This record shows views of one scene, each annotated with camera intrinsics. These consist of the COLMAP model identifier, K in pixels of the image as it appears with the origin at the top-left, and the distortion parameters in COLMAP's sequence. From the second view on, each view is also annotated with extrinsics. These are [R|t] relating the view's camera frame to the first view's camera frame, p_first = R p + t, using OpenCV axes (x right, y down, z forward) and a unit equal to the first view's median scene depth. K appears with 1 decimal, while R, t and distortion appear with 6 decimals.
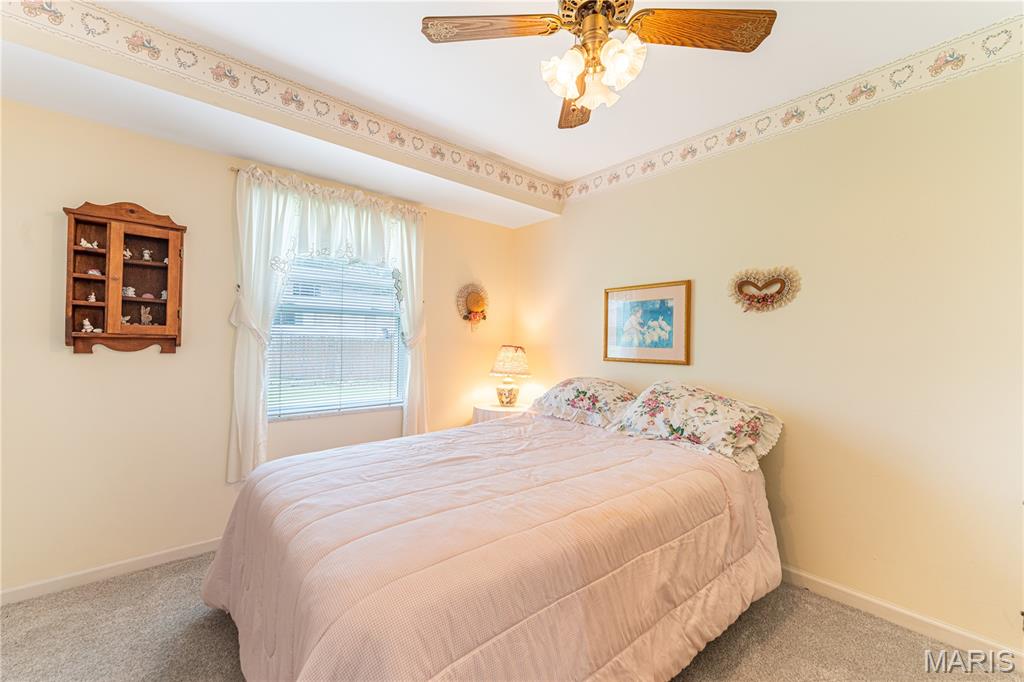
lens RADIAL K [[409.4, 0, 513.1], [0, 409.4, 336.9], [0, 0, 1]] dist [0.001209, -0.001571]
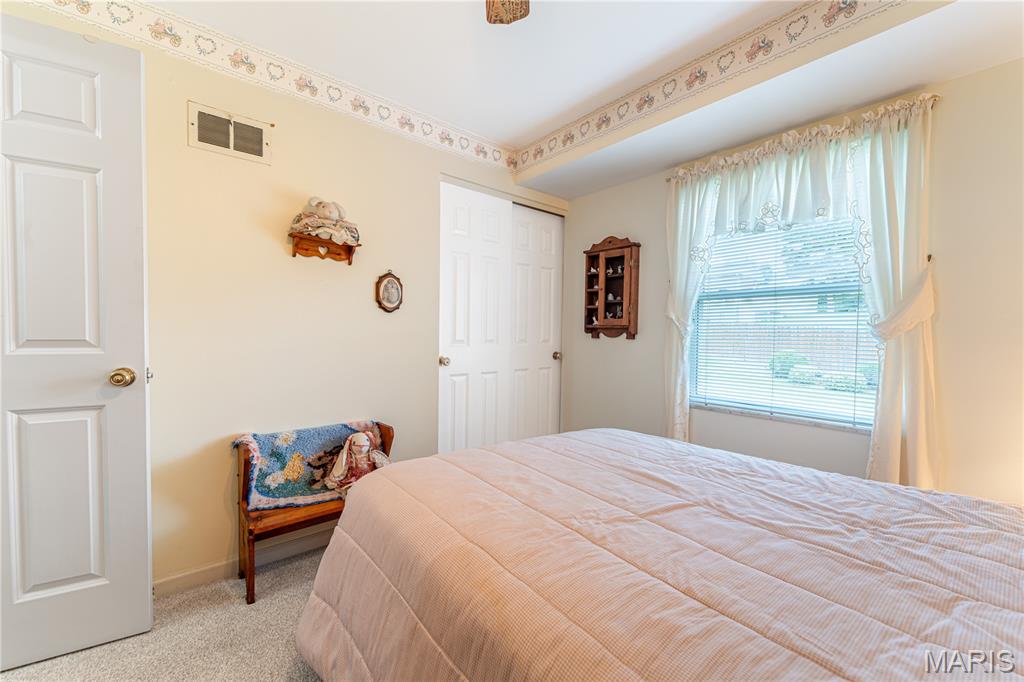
lens RADIAL K [[409.4, 0, 513.6], [0, 409.4, 343.1], [0, 0, 1]] dist [0.001209, -0.001571]
pose [[-0.021704, 0.012954, -0.999681, 0.565861], [0.000322, 0.999916, 0.012950, 0.038037], [0.999764, -0.000041, -0.021706, 0.700914]]
